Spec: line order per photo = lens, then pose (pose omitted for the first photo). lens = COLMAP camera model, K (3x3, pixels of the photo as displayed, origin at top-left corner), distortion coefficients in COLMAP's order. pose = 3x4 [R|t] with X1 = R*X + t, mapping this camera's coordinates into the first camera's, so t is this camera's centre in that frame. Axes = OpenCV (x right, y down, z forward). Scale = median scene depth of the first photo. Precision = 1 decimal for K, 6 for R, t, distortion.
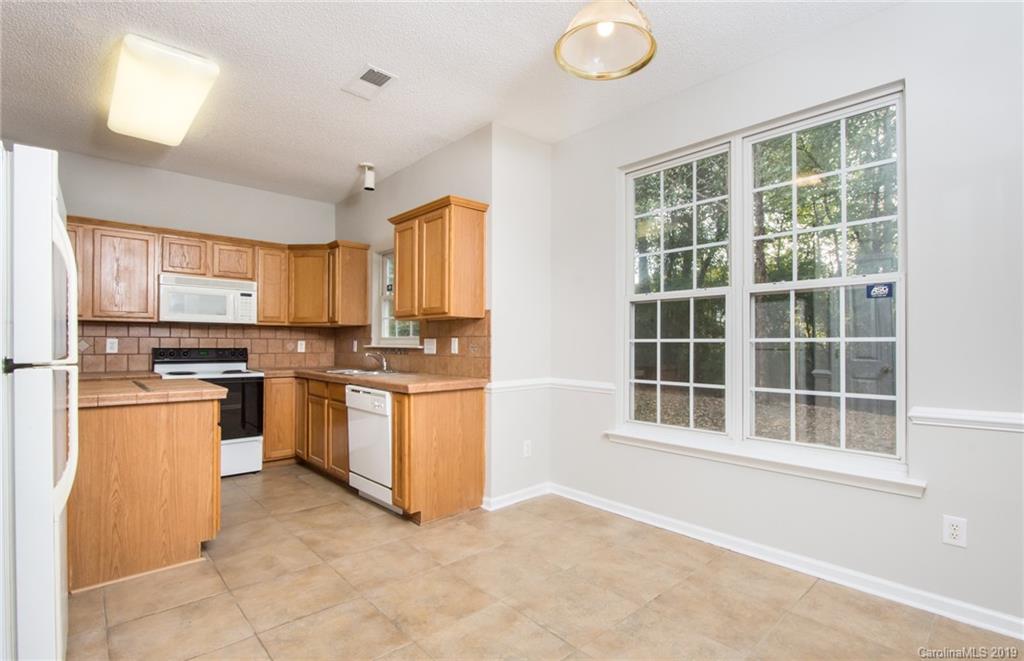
lens RADIAL K [[476.0, 0, 501.2], [0, 476.0, 339.3], [0, 0, 1]] dist [-0.000410, -0.000224]
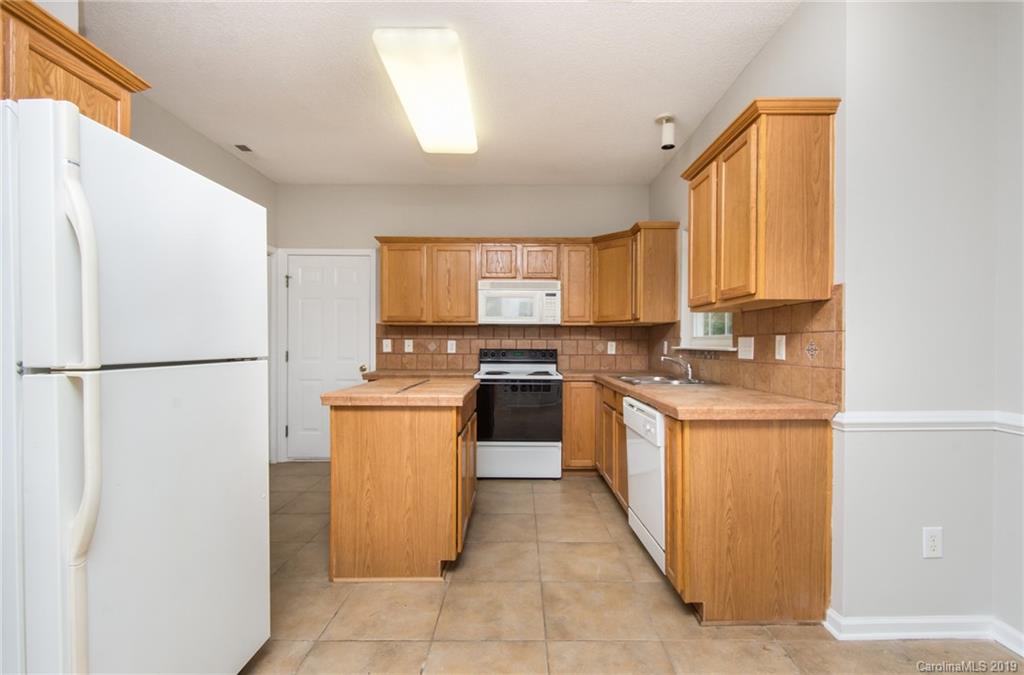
lens RADIAL K [[457.5, 0, 519.7], [0, 457.5, 346.7], [0, 0, 1]] dist [0.001132, 0.000076]
pose [[0.748120, 0.001814, -0.663561, 0.051108], [0.006460, 0.999929, 0.010018, 0.004303], [0.663532, -0.011781, 0.748055, 0.335022]]
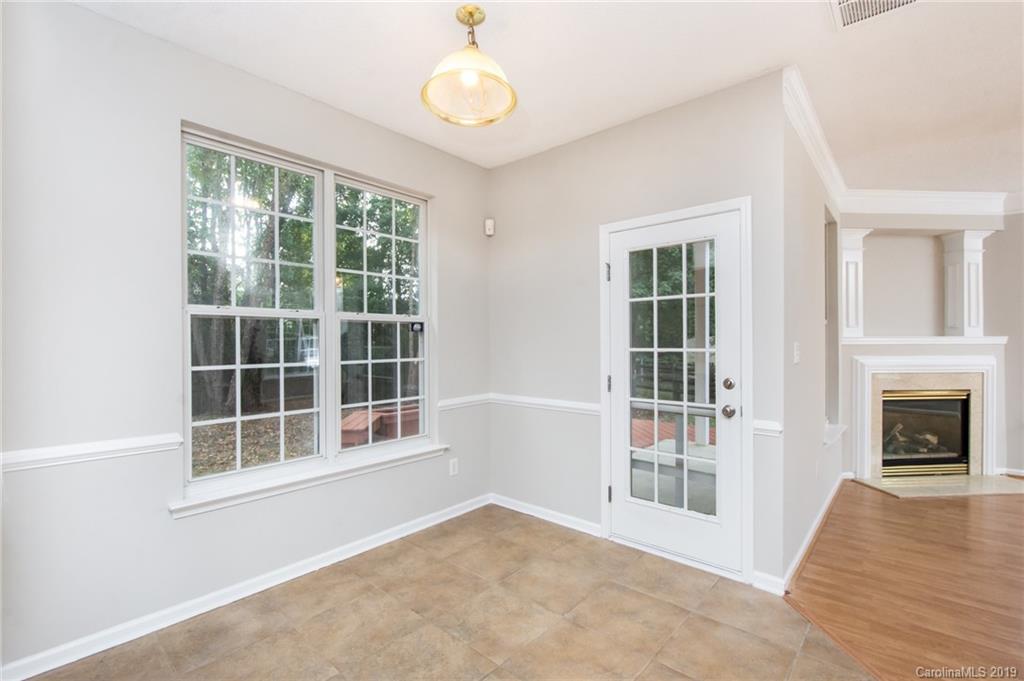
lens RADIAL K [[463.5, 0, 512.0], [0, 463.5, 340.5], [0, 0, 1]] dist [-0.003174, -0.000610]
pose [[-0.116497, -0.002082, 0.993189, -0.468869], [-0.006714, 0.999977, 0.001309, -0.042921], [-0.993168, -0.006516, -0.116509, 0.590426]]
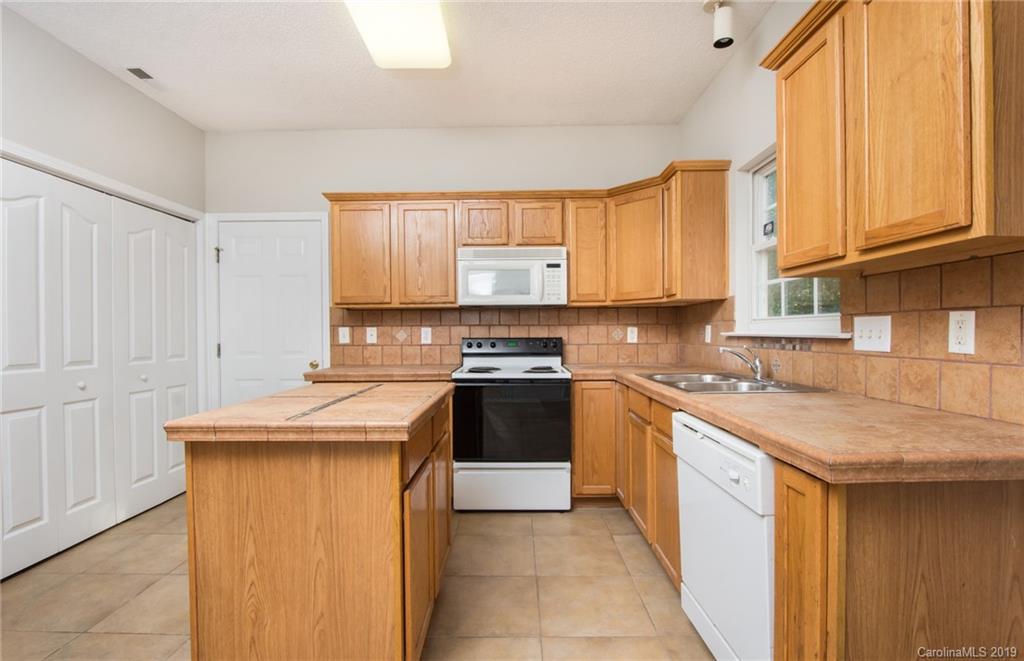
lens RADIAL K [[469.4, 0, 509.7], [0, 469.4, 337.0], [0, 0, 1]] dist [-0.014958, -0.000479]
pose [[0.737215, -0.002309, -0.675654, -0.123201], [0.018260, 0.999697, 0.016507, 0.005268], [0.675411, -0.024506, 0.737034, 0.544261]]
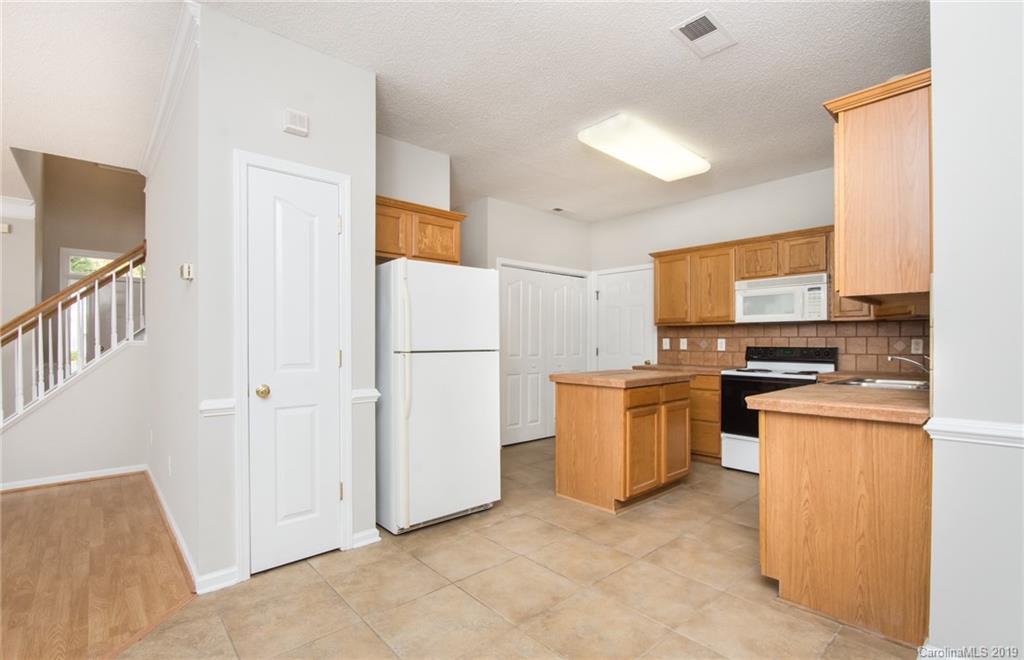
lens RADIAL K [[469.4, 0, 509.7], [0, 469.4, 336.5], [0, 0, 1]] dist [-0.014958, -0.000479]
pose [[-0.000023, -0.015454, -0.999881, 0.468918], [0.008970, 0.999840, -0.015453, 0.007593], [0.999960, -0.008969, 0.000116, 0.545092]]
